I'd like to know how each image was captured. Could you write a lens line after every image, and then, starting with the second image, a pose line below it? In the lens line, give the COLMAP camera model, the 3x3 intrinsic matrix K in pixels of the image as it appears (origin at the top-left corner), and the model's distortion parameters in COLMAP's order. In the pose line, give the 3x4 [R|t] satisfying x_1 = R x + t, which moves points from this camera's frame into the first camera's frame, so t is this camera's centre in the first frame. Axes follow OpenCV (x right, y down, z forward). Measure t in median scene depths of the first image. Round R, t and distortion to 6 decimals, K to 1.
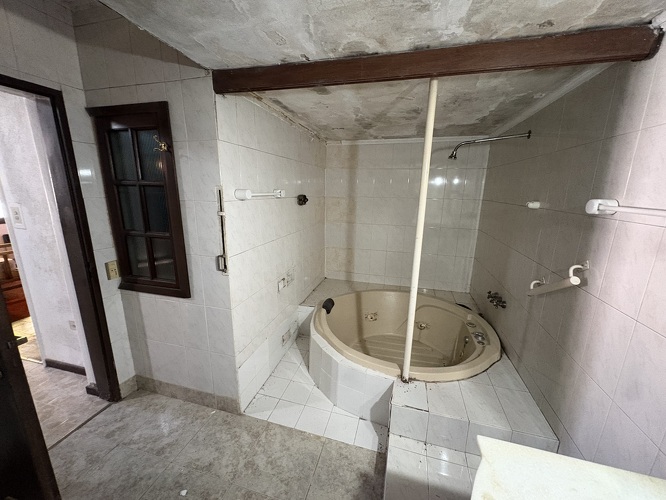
lens RADIAL K [[263.0, 0, 330.0], [0, 263.0, 251.3], [0, 0, 1]] dist [0.001725, -0.000960]
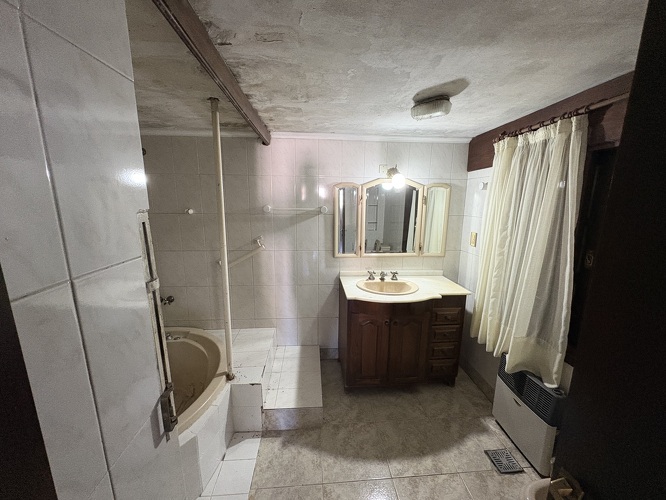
lens RADIAL K [[263.0, 0, 330.5], [0, 263.0, 250.8], [0, 0, 1]] dist [0.001725, -0.000960]
pose [[-0.337460, -0.200649, 0.919707, -1.066528], [0.205051, 0.937889, 0.279853, -0.312024], [-0.918735, 0.283026, -0.275357, 1.107358]]
